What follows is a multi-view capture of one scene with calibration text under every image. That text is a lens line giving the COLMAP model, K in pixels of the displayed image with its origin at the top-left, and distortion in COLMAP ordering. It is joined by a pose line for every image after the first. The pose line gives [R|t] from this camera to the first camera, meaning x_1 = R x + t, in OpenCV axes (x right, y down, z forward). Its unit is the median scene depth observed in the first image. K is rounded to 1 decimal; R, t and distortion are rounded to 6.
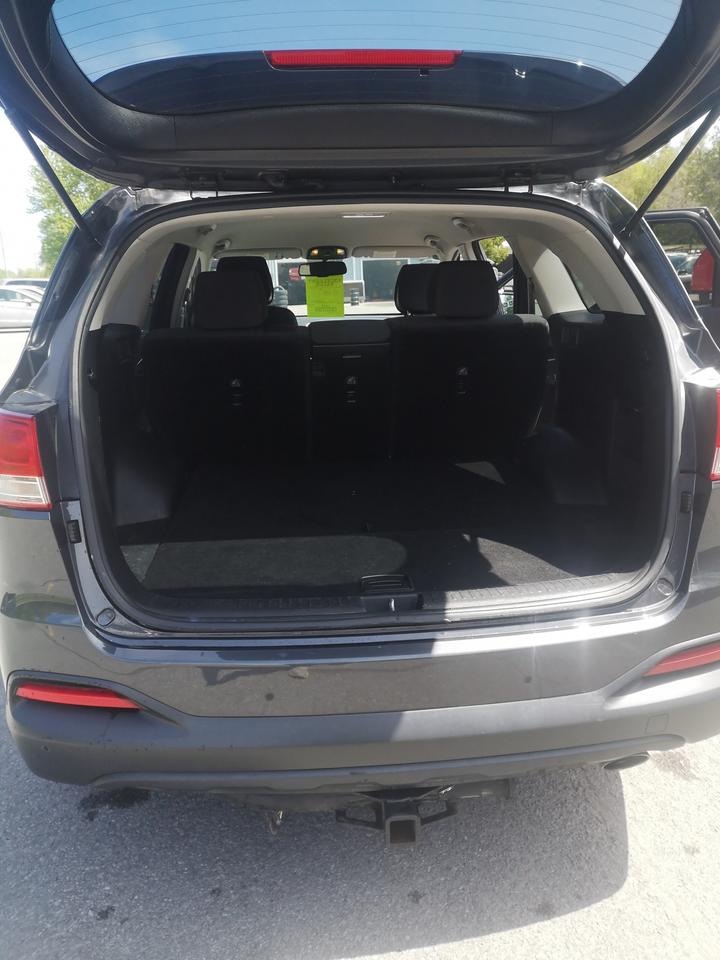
lens RADIAL K [[747.9, 0, 363.1], [0, 747.9, 482.6], [0, 0, 1]] dist [0.025688, -0.004411]
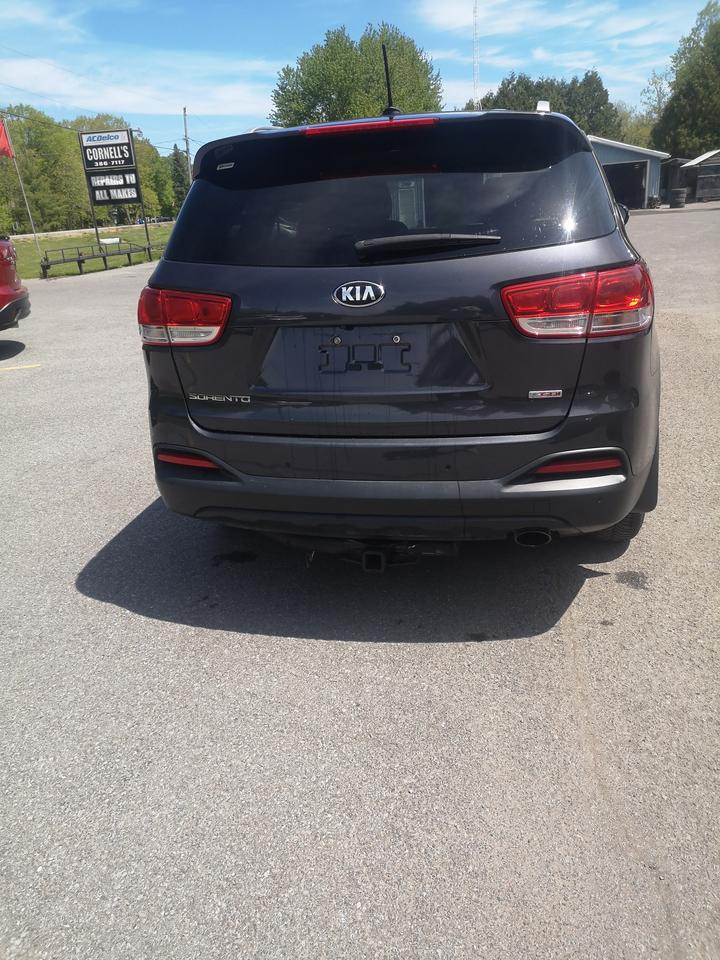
lens RADIAL K [[755.1, 0, 360.0], [0, 755.1, 480.0], [0, 0, 1]] dist [0.030812, 0.007267]
pose [[0.954535, 0.066018, -0.290697, 0.398772], [-0.037583, 0.994039, 0.102341, 0.109172], [0.295721, -0.086763, 0.951326, -0.421101]]
